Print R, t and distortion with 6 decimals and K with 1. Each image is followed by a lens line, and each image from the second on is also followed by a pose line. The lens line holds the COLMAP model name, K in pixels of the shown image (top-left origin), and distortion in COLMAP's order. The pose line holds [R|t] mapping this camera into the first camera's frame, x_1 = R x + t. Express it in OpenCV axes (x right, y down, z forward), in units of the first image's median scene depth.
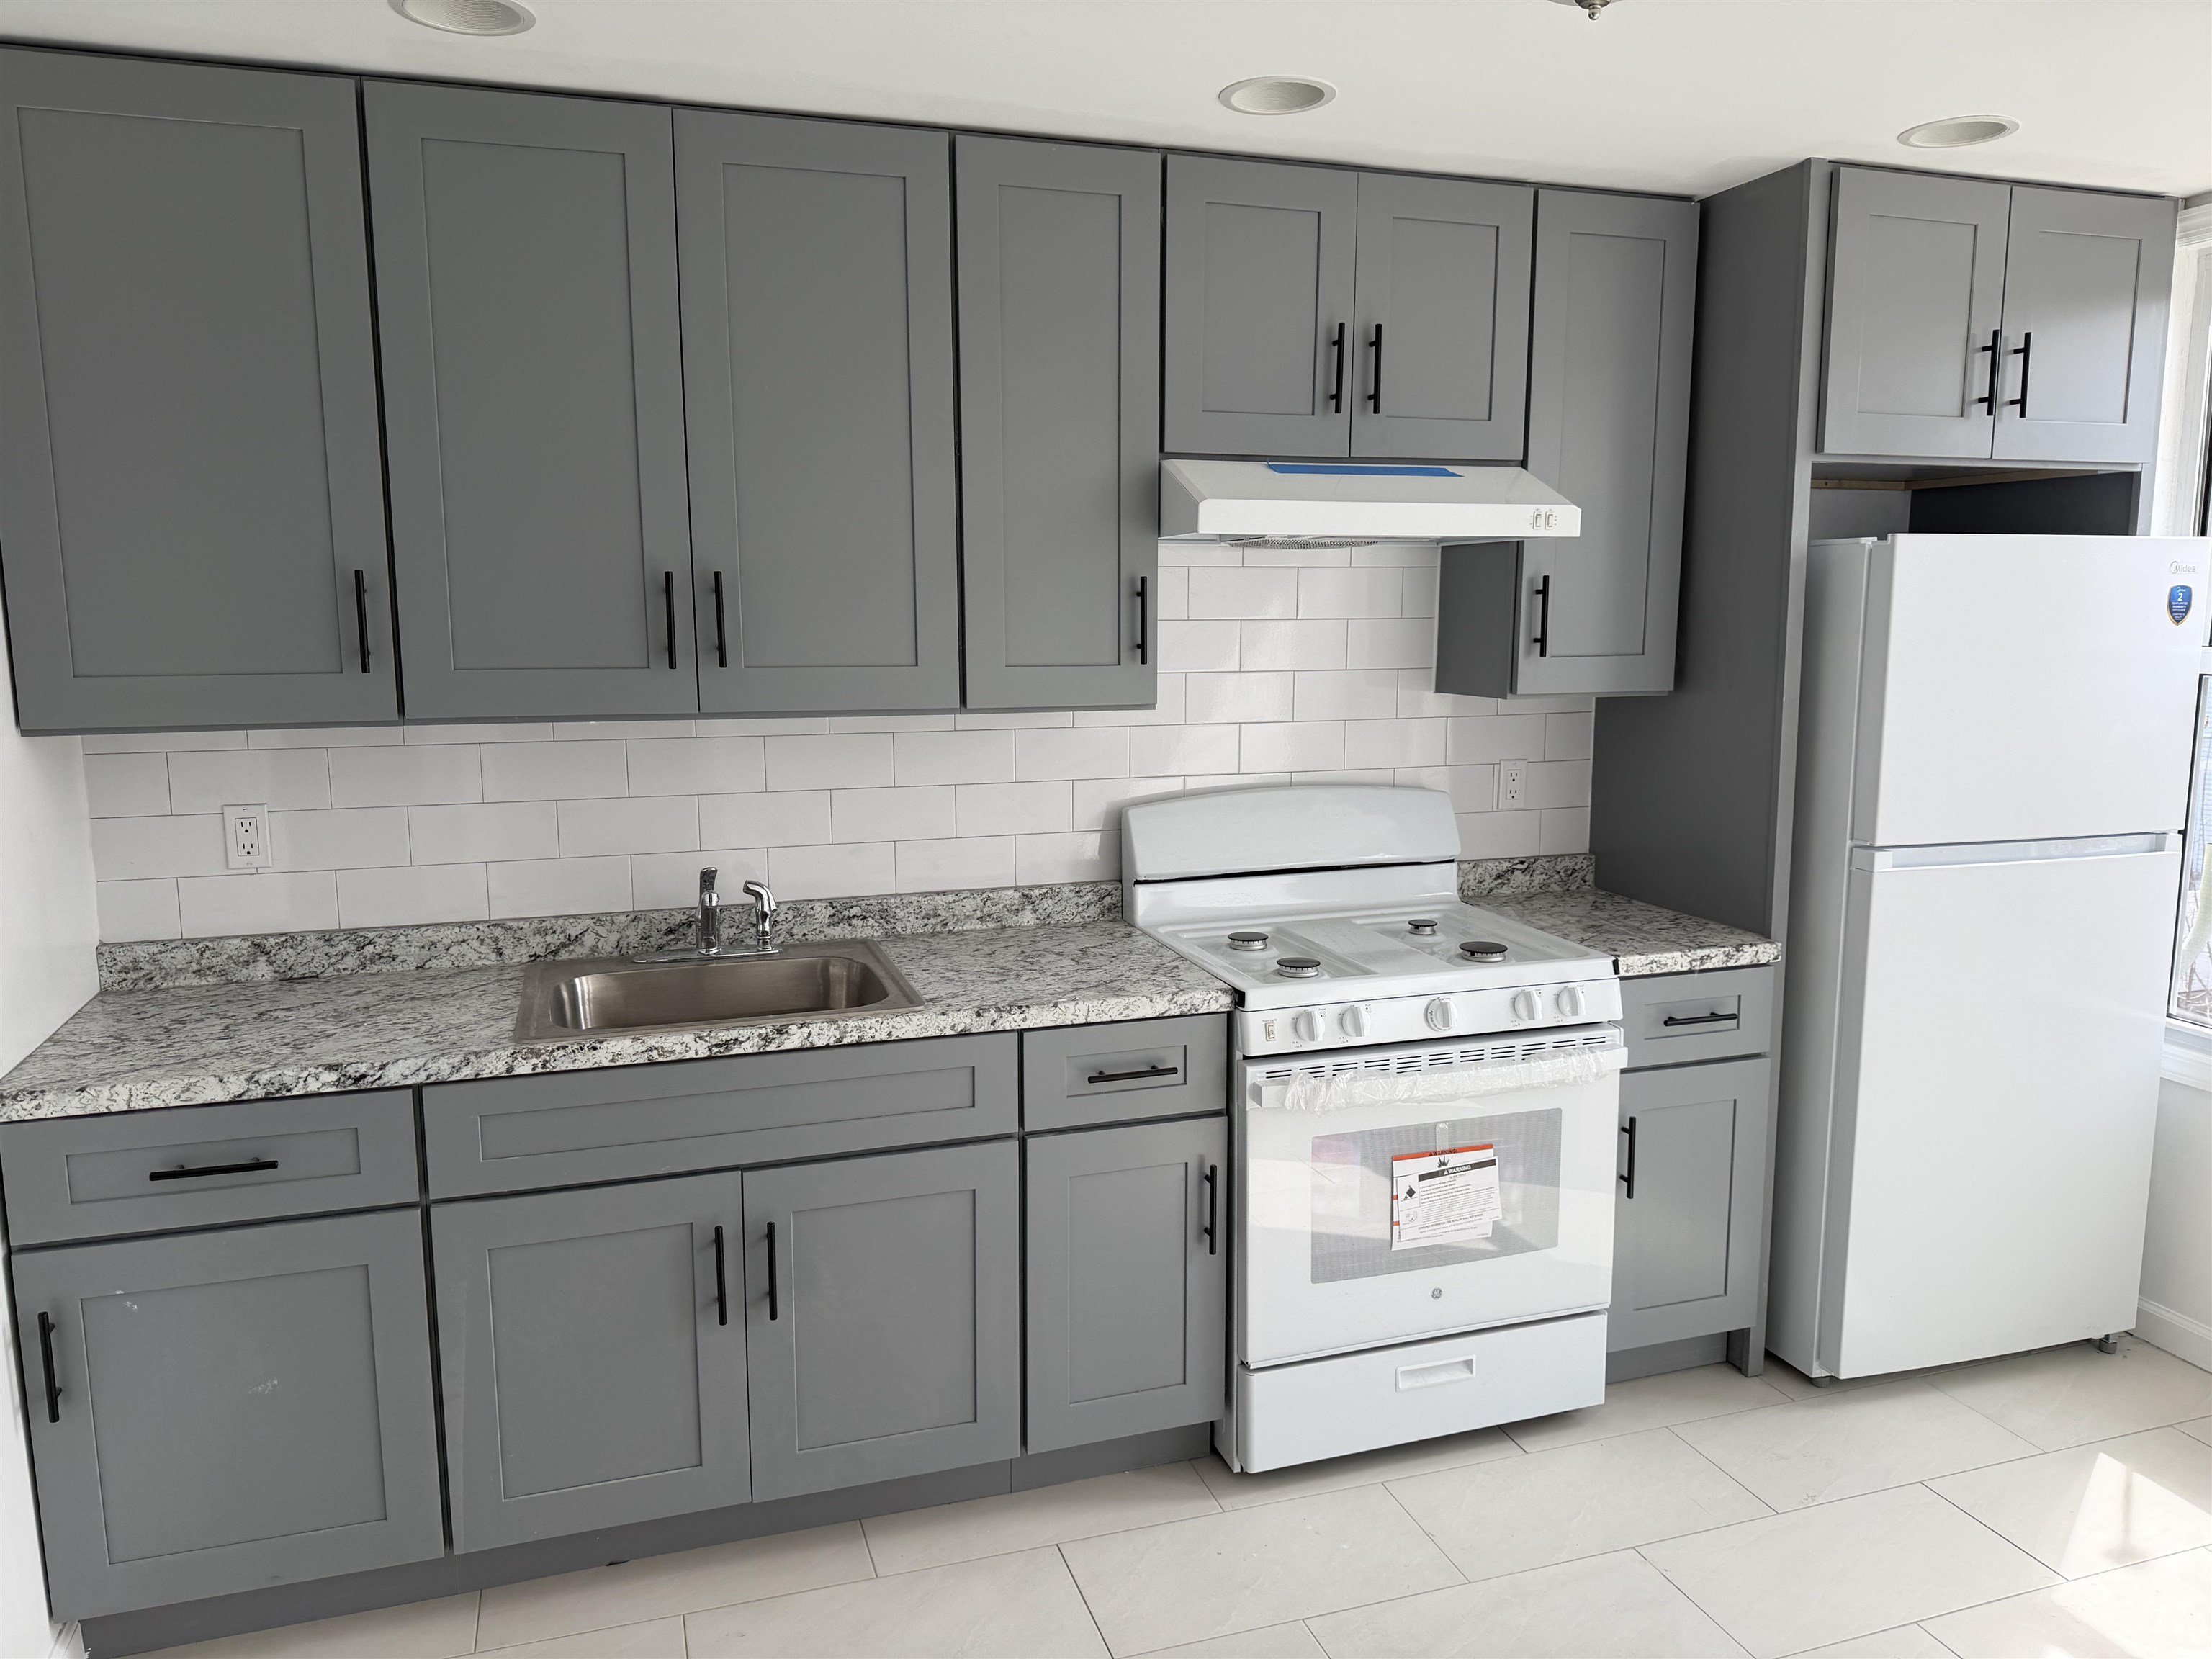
lens RADIAL K [[1546.5, 0, 1090.1], [0, 1546.5, 820.5], [0, 0, 1]] dist [0.051434, -0.067119]
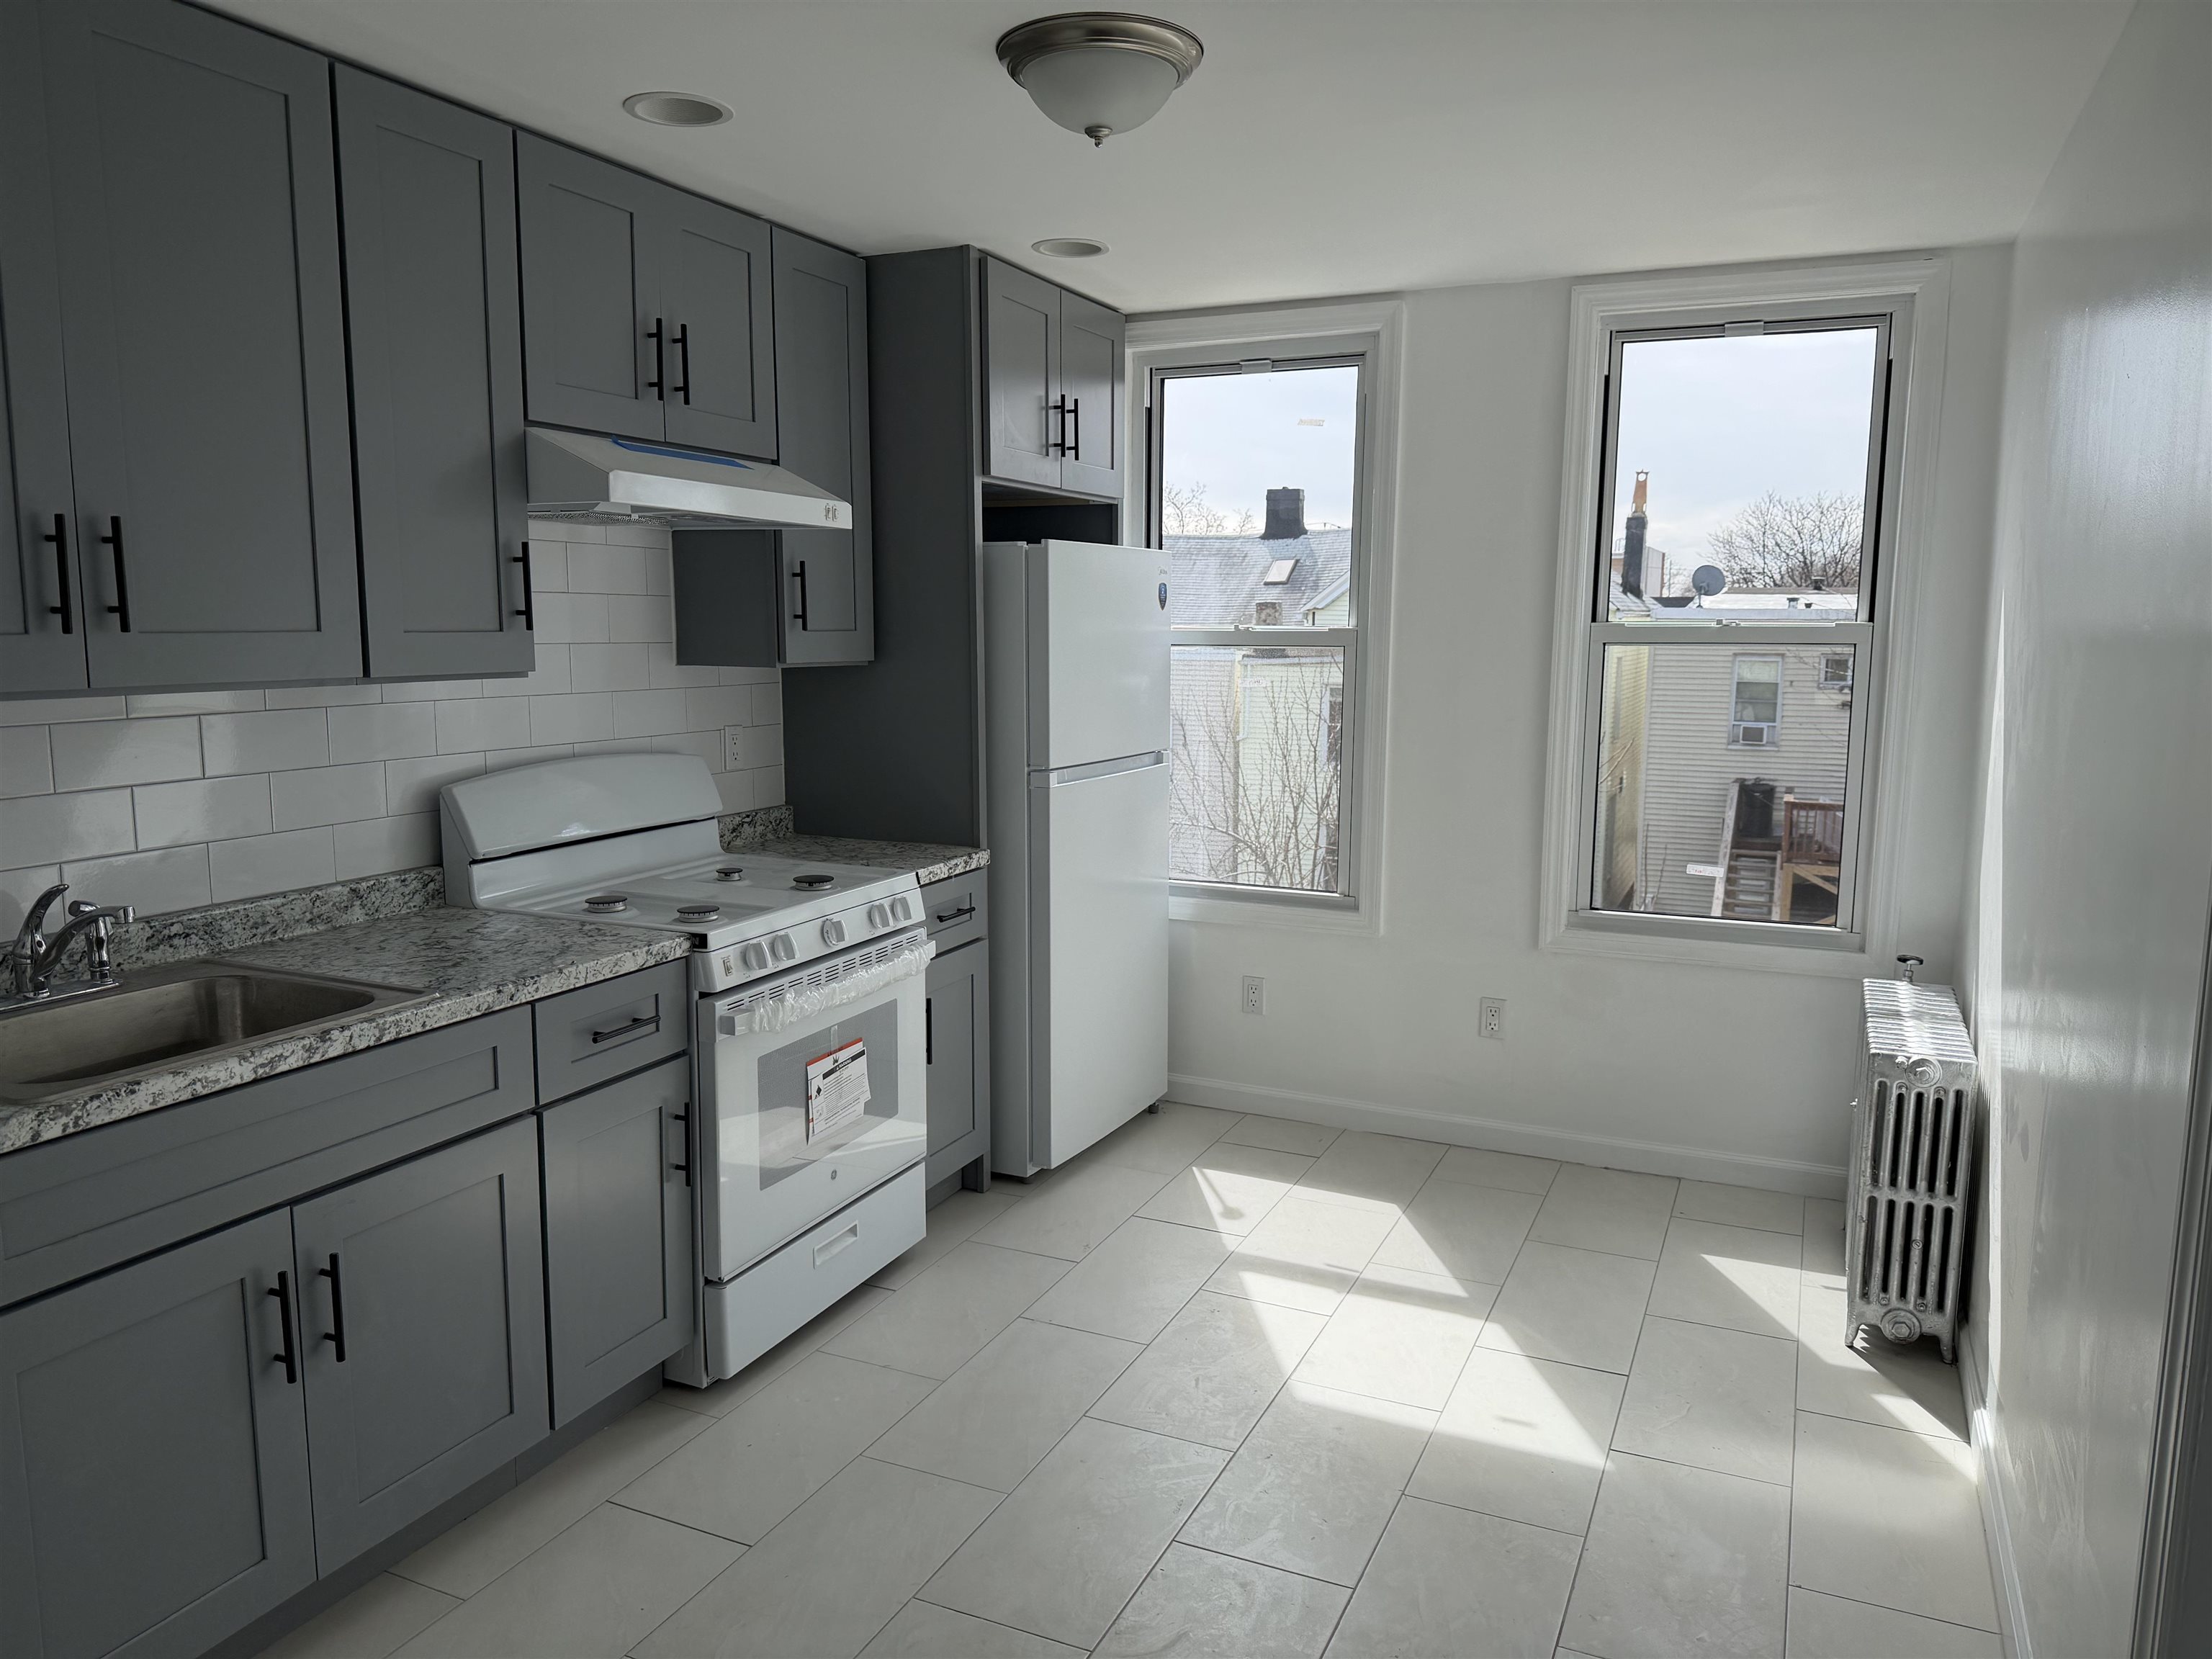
lens RADIAL K [[1546.5, 0, 1124.7], [0, 1546.5, 826.6], [0, 0, 1]] dist [0.051434, -0.067119]
pose [[0.669808, -0.093254, 0.736655, -0.453566], [0.094082, 0.994745, 0.040381, 0.018508], [-0.736550, 0.042258, 0.675062, 0.046874]]
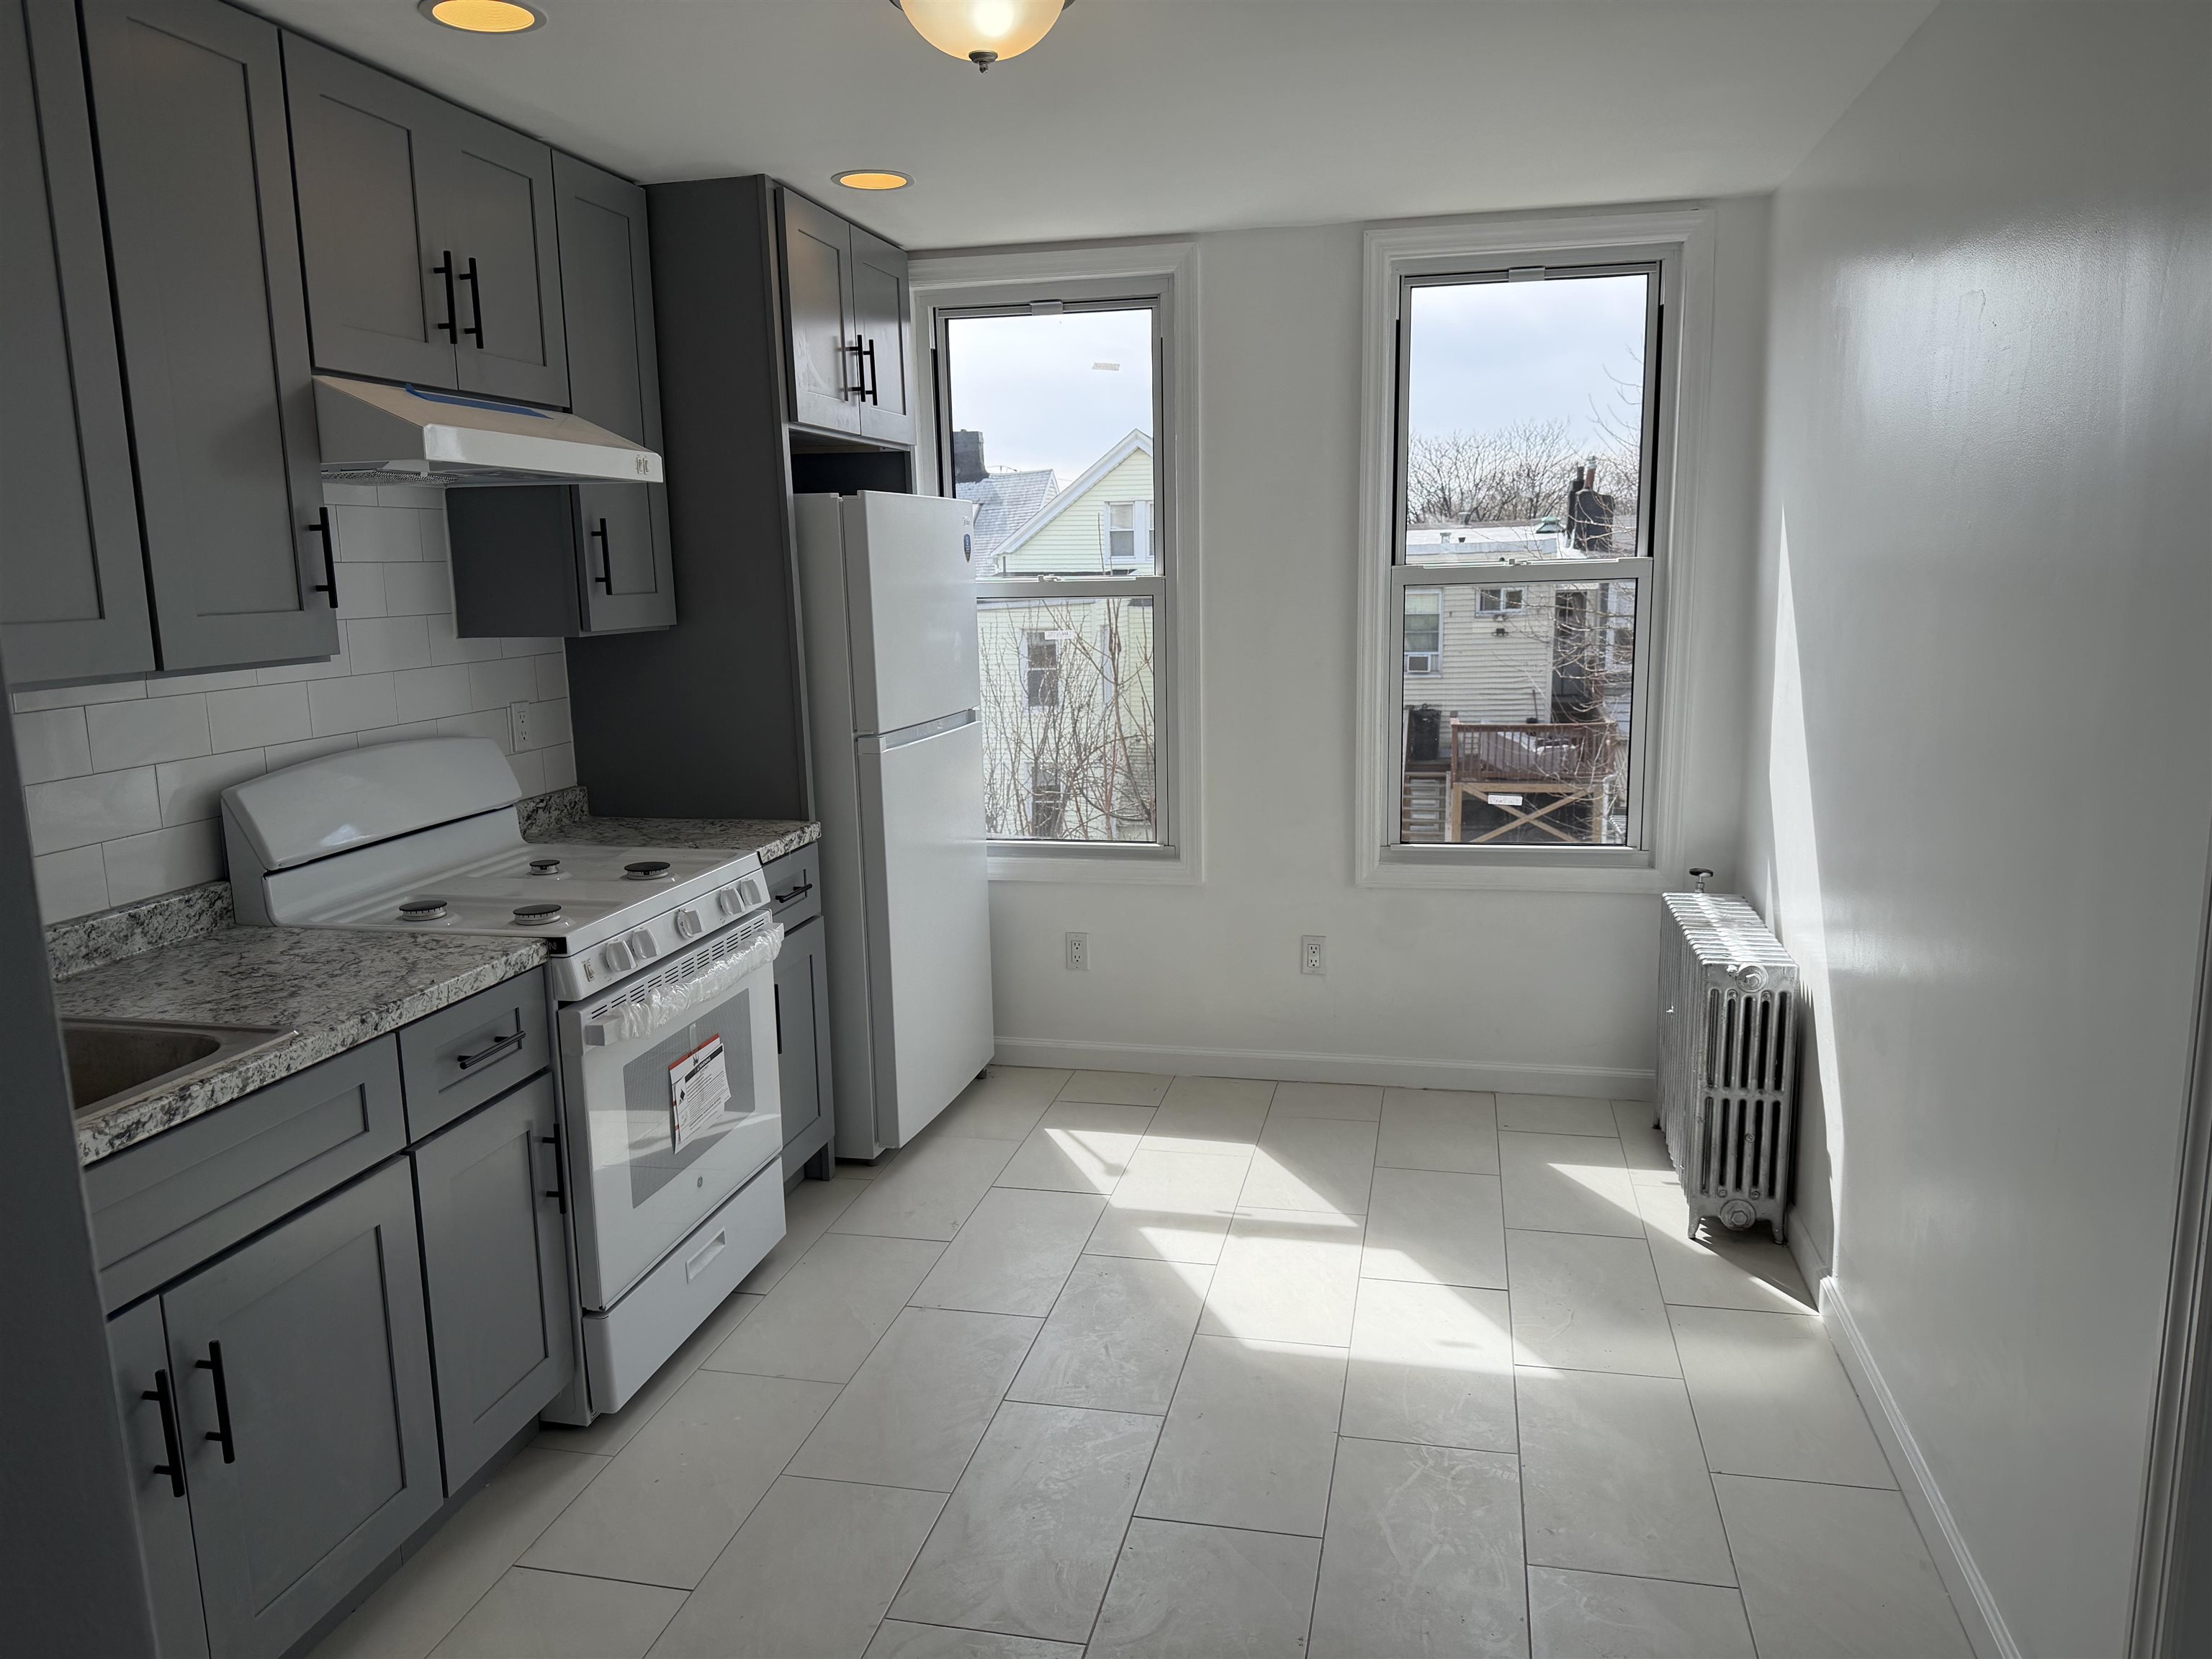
lens RADIAL K [[1546.5, 0, 1119.5], [0, 1546.5, 821.4], [0, 0, 1]] dist [0.051434, -0.067119]
pose [[0.502741, -0.152288, 0.850917, -0.505320], [0.138029, 0.985872, 0.094890, -0.005763], [-0.853346, 0.069746, 0.516659, 0.171732]]
